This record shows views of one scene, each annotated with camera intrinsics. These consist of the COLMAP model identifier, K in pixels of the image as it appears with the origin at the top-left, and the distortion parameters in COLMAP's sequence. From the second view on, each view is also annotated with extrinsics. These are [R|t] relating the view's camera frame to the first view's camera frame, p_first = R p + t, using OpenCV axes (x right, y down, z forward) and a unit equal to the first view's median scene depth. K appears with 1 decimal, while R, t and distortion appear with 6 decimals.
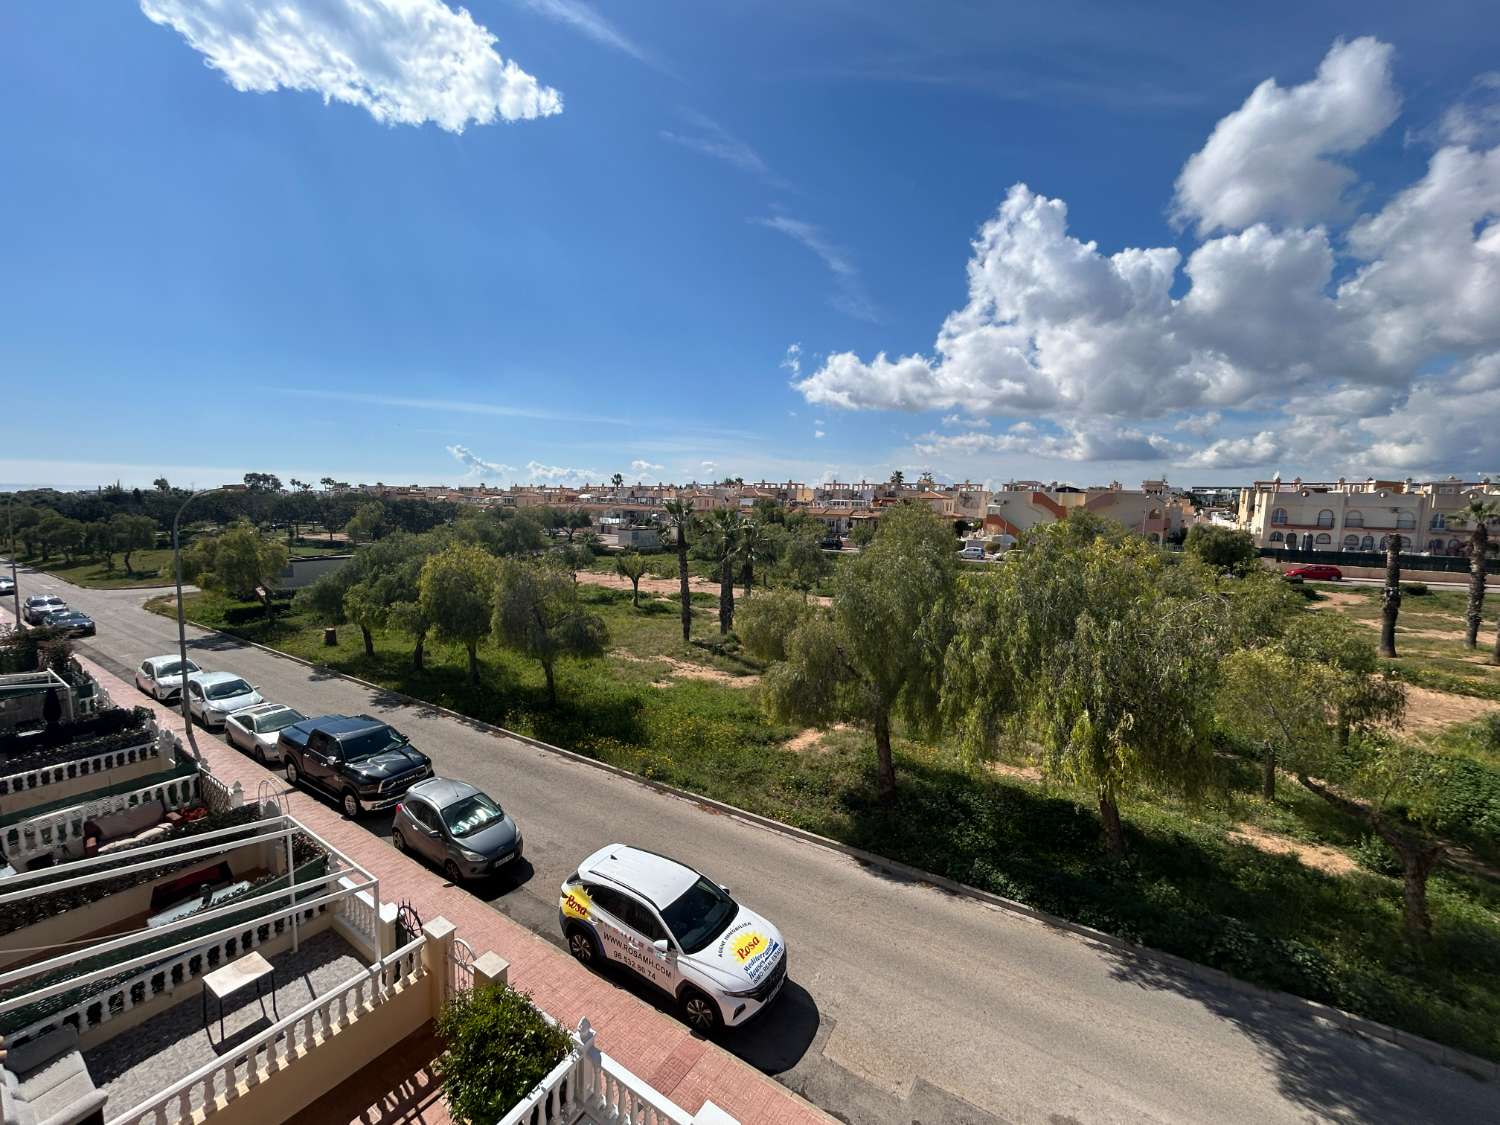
lens RADIAL K [[605.8, 0, 749.8], [0, 605.8, 558.3], [0, 0, 1]] dist [0.000552, -0.000203]
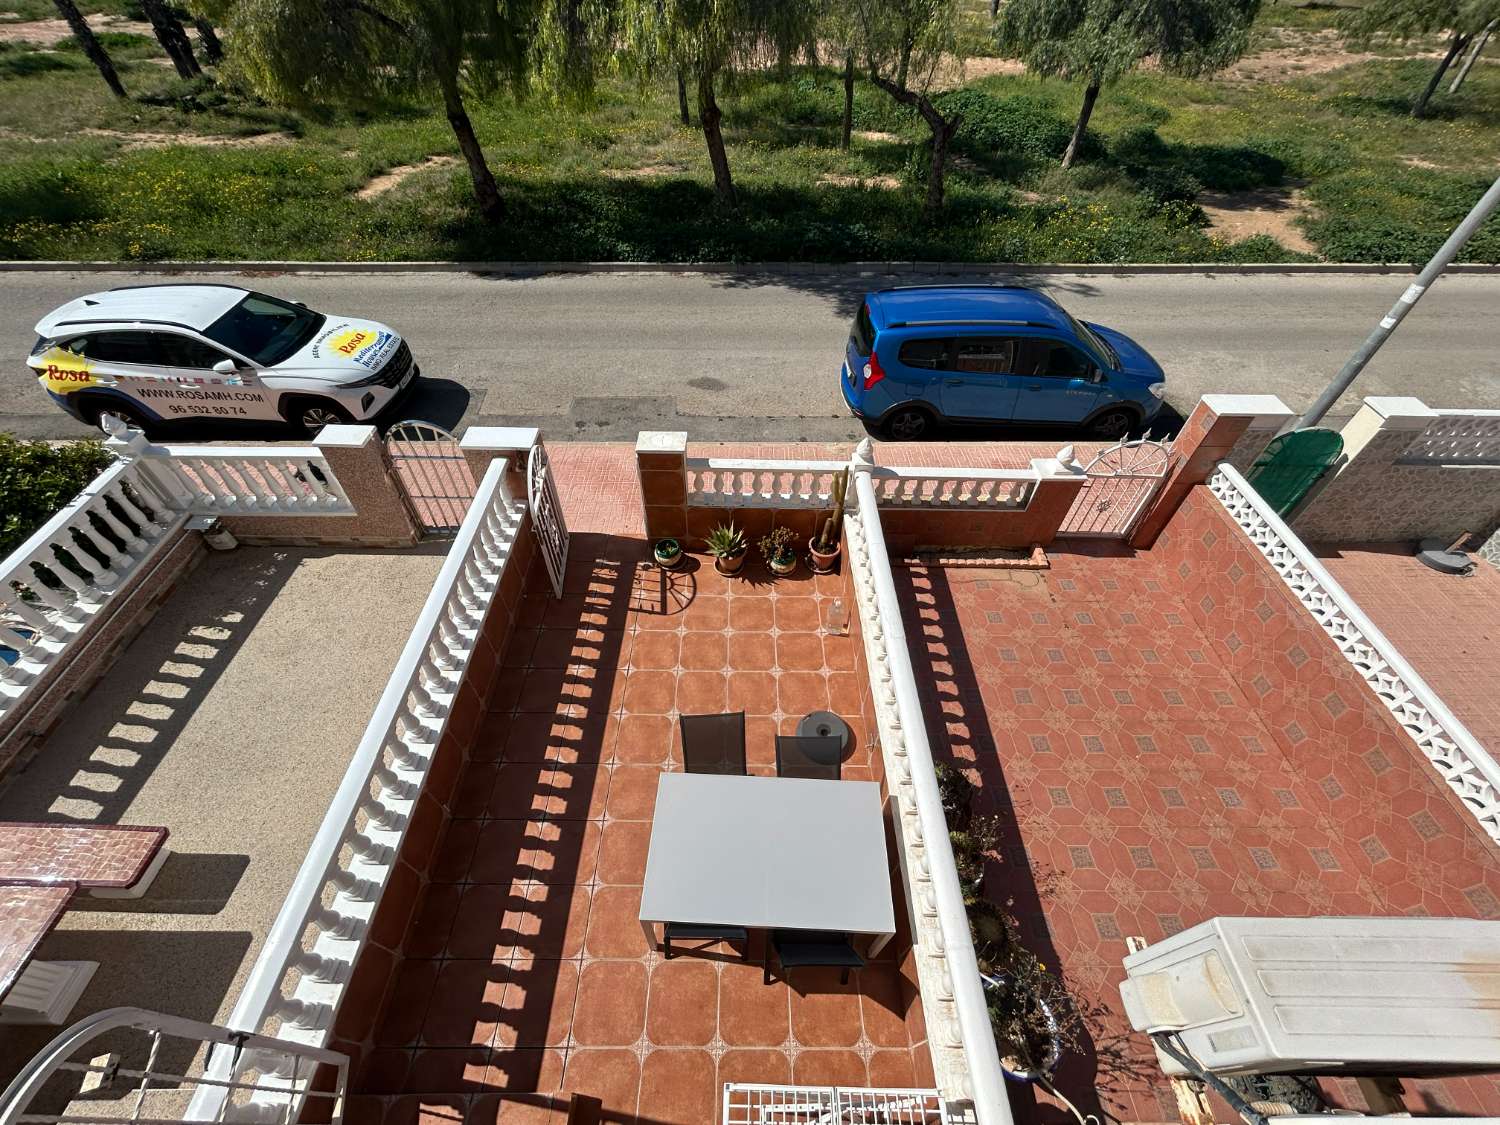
lens RADIAL K [[605.8, 0, 749.4], [0, 605.8, 559.3], [0, 0, 1]] dist [0.000552, -0.000203]
pose [[0.834286, -0.401198, 0.378163, 0.017246], [0.045734, 0.733903, 0.677713, 0.293378], [-0.549432, -0.548111, 0.630633, 0.018321]]
